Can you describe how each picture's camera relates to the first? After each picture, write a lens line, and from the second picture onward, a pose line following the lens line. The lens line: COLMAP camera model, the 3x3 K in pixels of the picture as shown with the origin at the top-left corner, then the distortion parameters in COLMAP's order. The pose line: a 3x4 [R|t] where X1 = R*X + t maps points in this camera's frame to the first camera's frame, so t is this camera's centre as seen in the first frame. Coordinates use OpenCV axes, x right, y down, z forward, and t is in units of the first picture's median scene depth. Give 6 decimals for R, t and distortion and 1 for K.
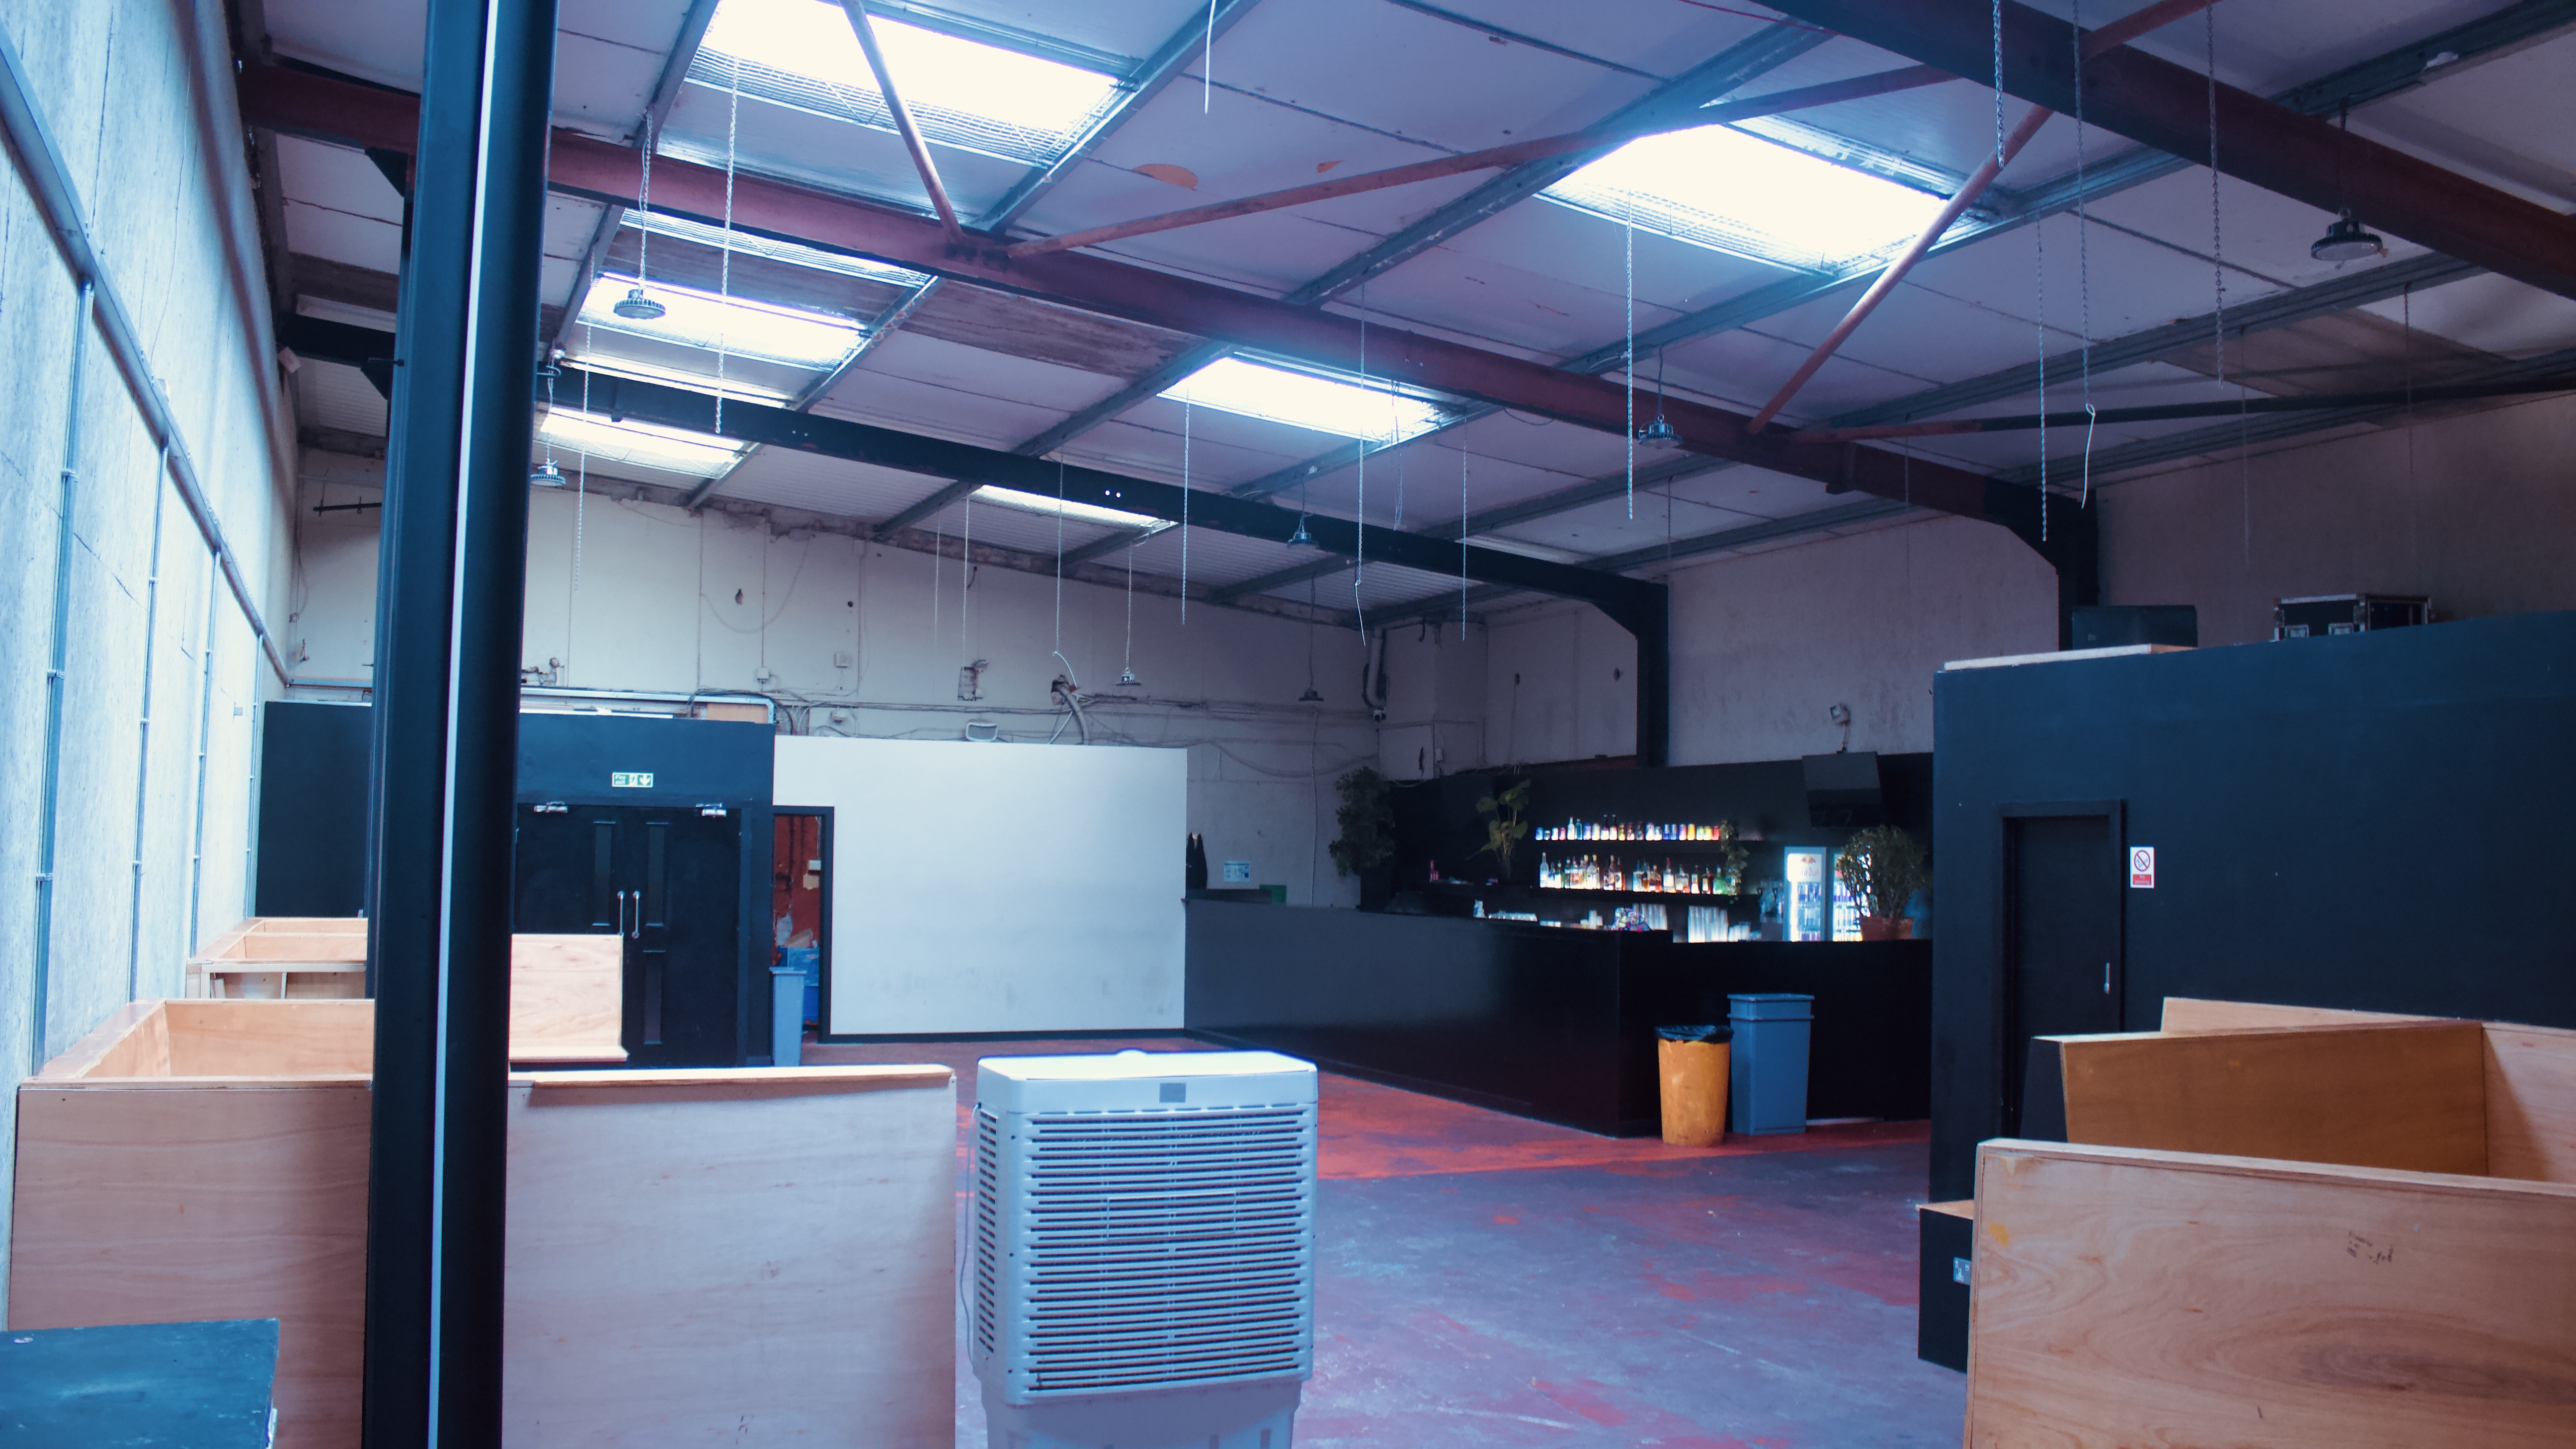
lens RADIAL K [[2208.8, 0, 1288.0], [0, 2208.8, 724.5], [0, 0, 1]] dist [-0.186796, 0.000499]
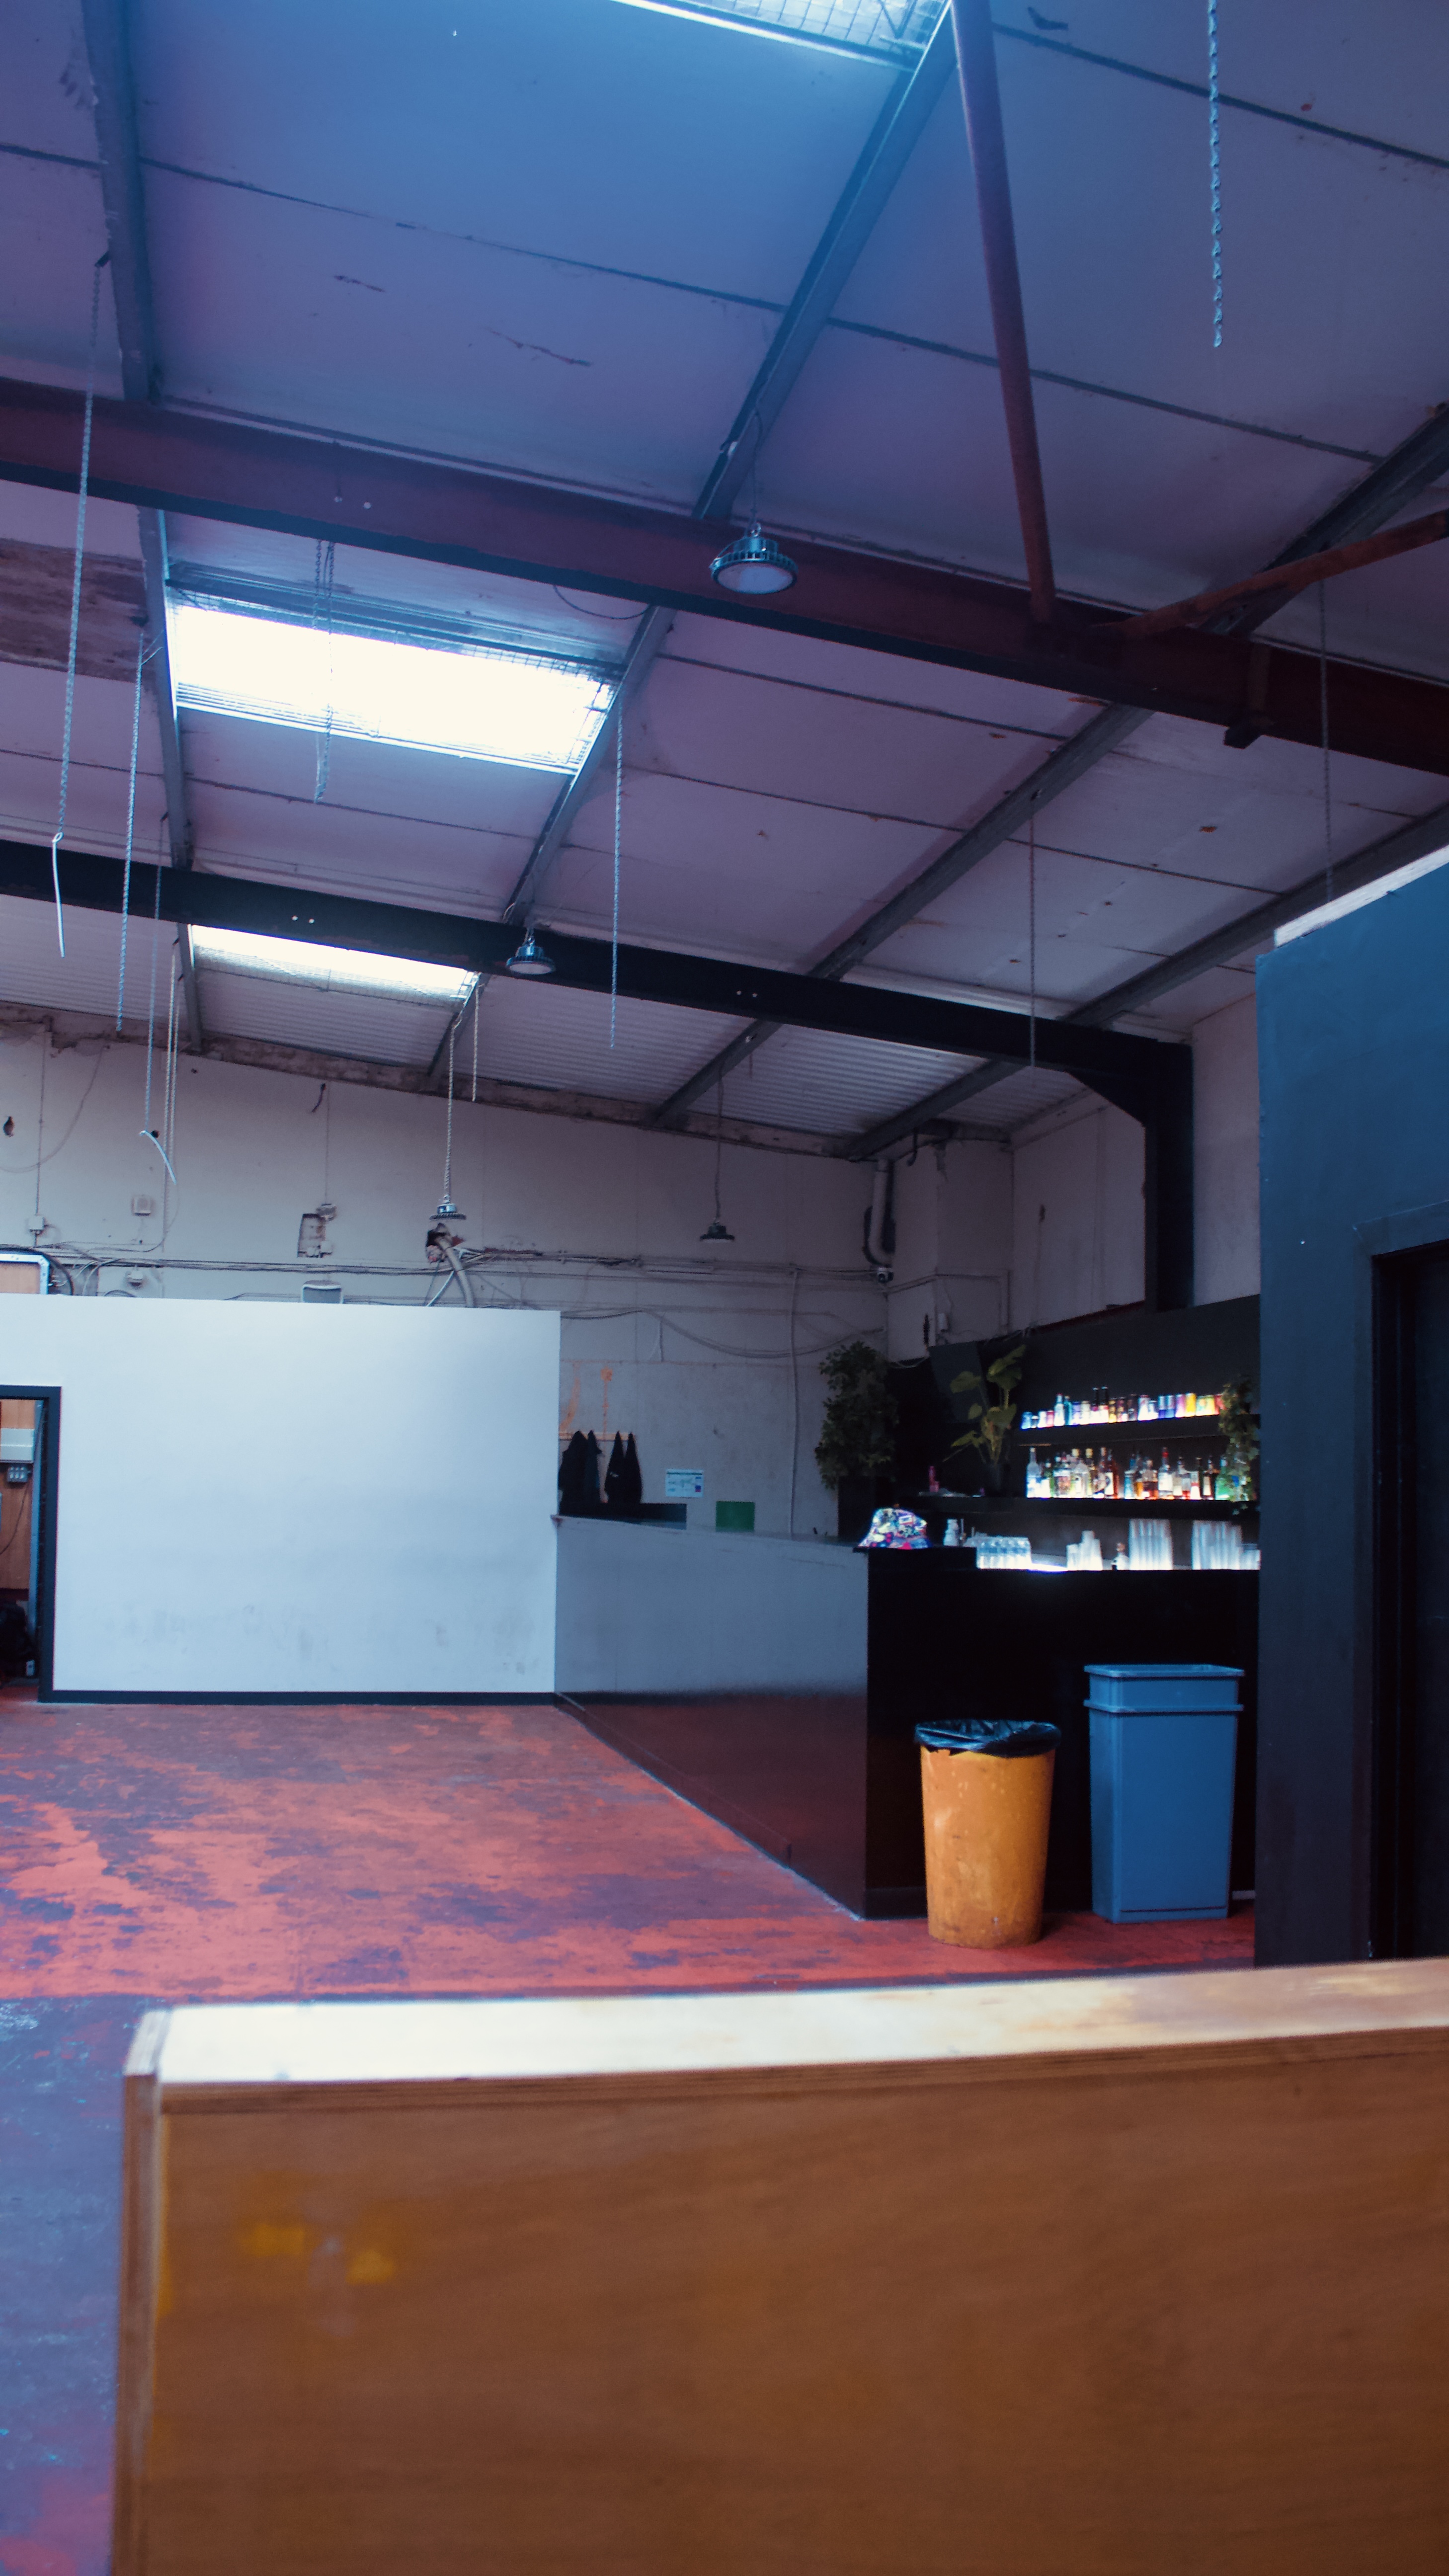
lens RADIAL K [[2208.8, 0, 724.5], [0, 2208.8, 1288.0], [0, 0, 1]] dist [-0.186796, 0.000499]
pose [[0.981389, -0.018429, -0.191143, 0.155285], [0.011193, 0.999182, -0.038868, 0.034134], [0.191703, 0.036005, 0.980792, 0.306072]]
